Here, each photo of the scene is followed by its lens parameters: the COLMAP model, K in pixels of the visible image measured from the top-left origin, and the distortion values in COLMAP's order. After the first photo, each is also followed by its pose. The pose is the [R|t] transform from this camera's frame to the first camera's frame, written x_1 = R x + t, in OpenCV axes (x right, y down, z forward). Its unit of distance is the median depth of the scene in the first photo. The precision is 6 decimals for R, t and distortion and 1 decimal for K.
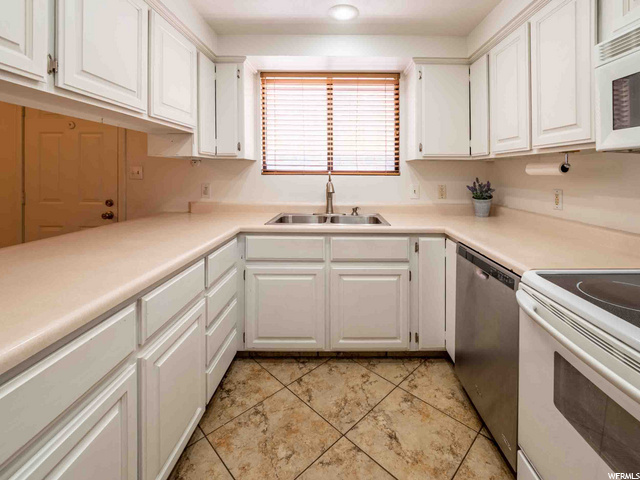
lens RADIAL K [[298.9, 0, 324.2], [0, 298.9, 172.6], [0, 0, 1]] dist [-0.009675, -0.000655]
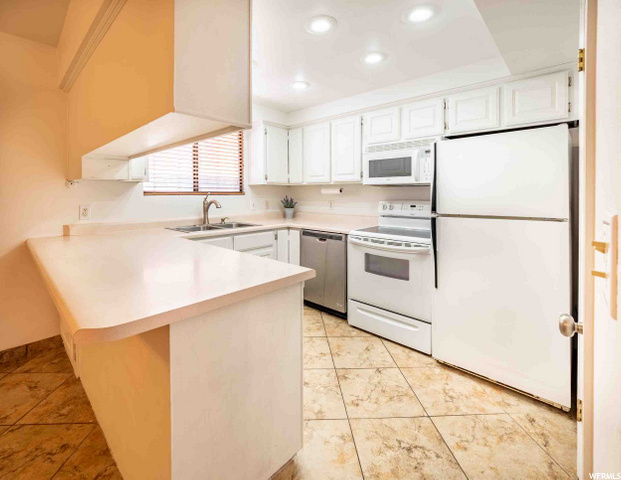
lens RADIAL K [[293.0, 0, 294.7], [0, 293.0, 197.4], [0, 0, 1]] dist [0.000383, 0.000091]
pose [[0.687683, -0.017121, 0.725809, -0.671024], [0.005112, 0.999811, 0.018740, -0.004113], [-0.725993, -0.009177, 0.687641, -0.183543]]
